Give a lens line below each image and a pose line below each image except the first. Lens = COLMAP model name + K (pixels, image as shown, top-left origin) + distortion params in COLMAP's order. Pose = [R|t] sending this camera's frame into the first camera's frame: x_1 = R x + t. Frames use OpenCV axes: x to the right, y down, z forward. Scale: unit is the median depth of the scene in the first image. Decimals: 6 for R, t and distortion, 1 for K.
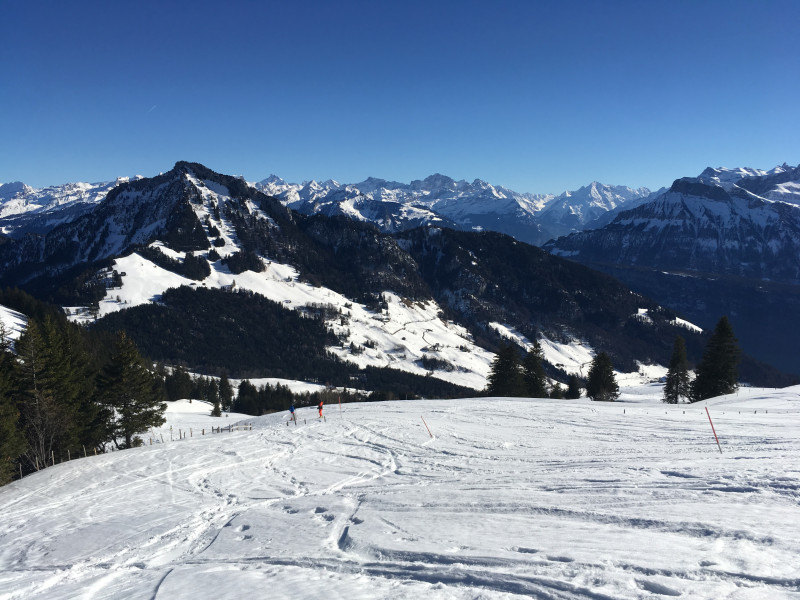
lens RADIAL K [[673.5, 0, 397.4], [0, 673.5, 302.2], [0, 0, 1]] dist [0.101431, -0.151519]
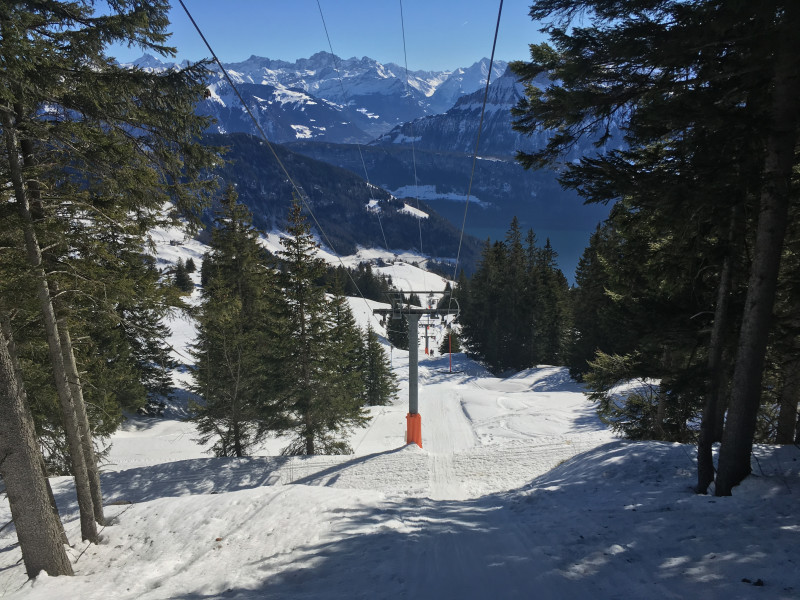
lens RADIAL K [[673.5, 0, 397.4], [0, 673.5, 302.2], [0, 0, 1]] dist [0.101431, -0.151519]
pose [[0.993146, -0.052289, 0.104531, 0.112531], [0.033539, 0.984230, 0.173685, -0.007088], [-0.111965, -0.168989, 0.979238, -0.069177]]
